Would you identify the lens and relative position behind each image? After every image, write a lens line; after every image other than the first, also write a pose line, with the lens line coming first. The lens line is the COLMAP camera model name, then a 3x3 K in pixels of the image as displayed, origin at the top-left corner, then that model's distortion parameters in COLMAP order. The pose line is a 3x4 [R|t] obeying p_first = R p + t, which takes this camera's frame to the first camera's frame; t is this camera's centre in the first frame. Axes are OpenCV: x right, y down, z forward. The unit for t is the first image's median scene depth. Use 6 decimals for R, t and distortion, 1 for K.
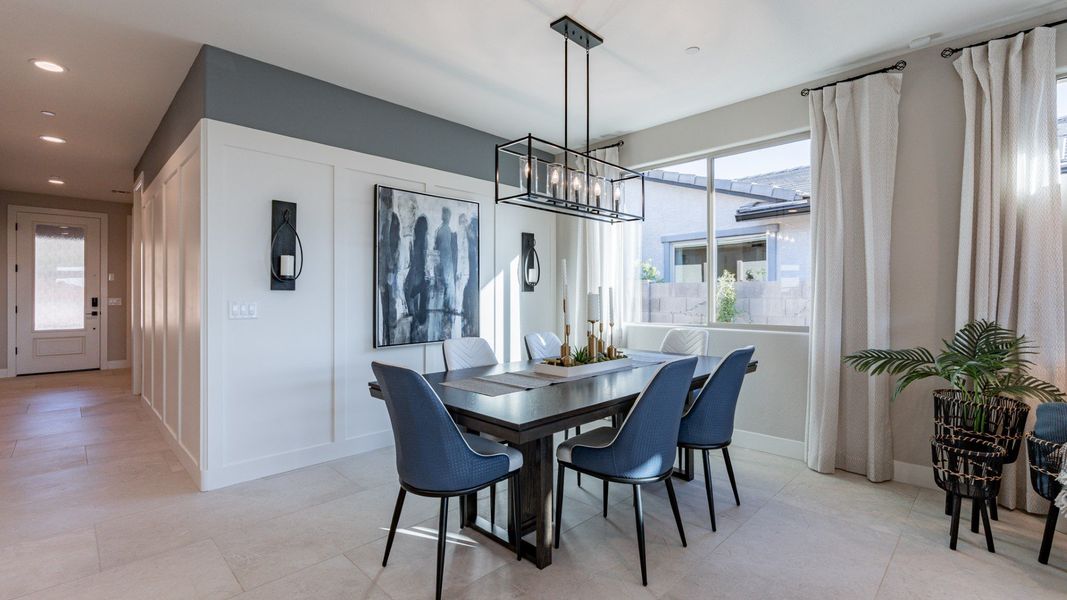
lens RADIAL K [[468.5, 0, 530.2], [0, 468.5, 295.4], [0, 0, 1]] dist [-0.002409, -0.000183]
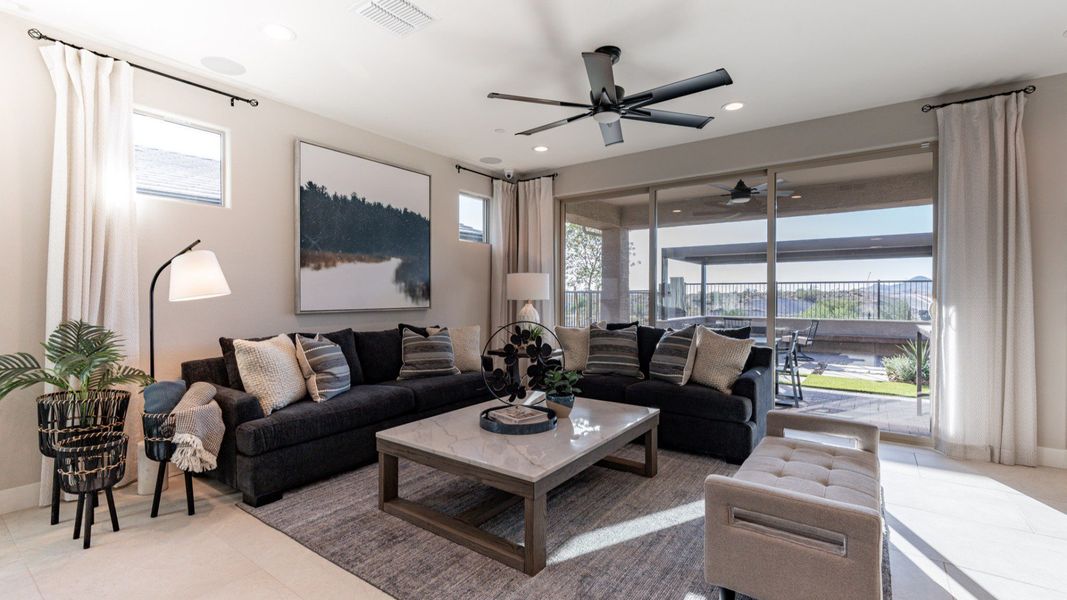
lens RADIAL K [[466.9, 0, 533.3], [0, 466.9, 298.4], [0, 0, 1]] dist [-0.001532, 0.000571]
pose [[-0.162093, -0.005906, 0.986758, -0.132279], [-0.001196, 0.999983, 0.005788, 0.000331], [-0.986775, -0.000241, -0.162097, 0.122221]]
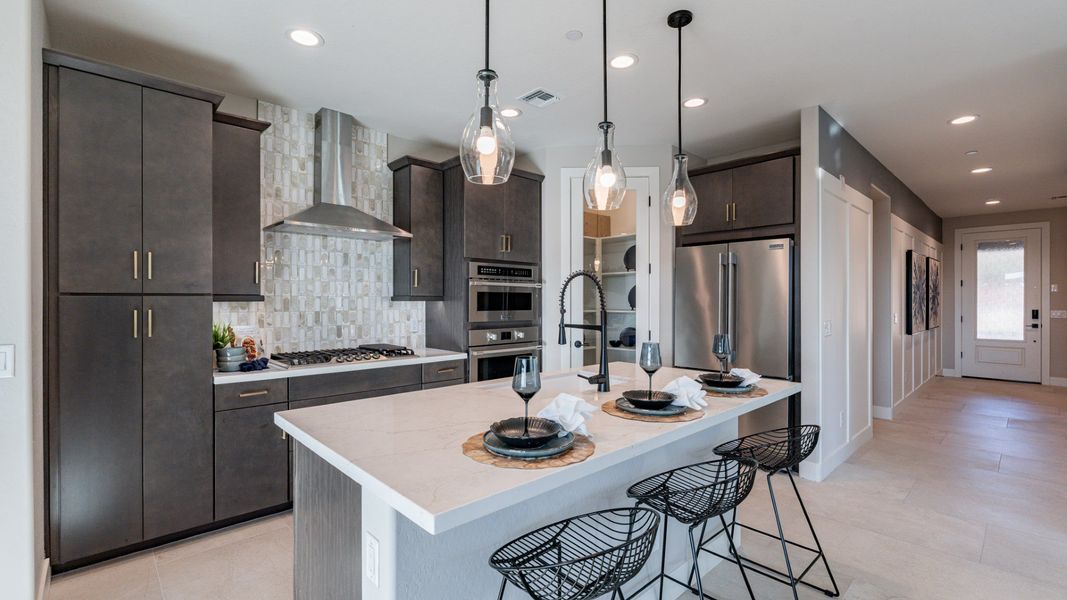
lens RADIAL K [[465.1, 0, 531.4], [0, 465.1, 301.3], [0, 0, 1]] dist [-0.002717, -0.000114]
pose [[-0.033785, 0.001962, -0.999427, 0.139384], [0.002008, 0.999996, 0.001895, -0.032105], [0.999427, -0.001942, -0.033789, -0.037266]]
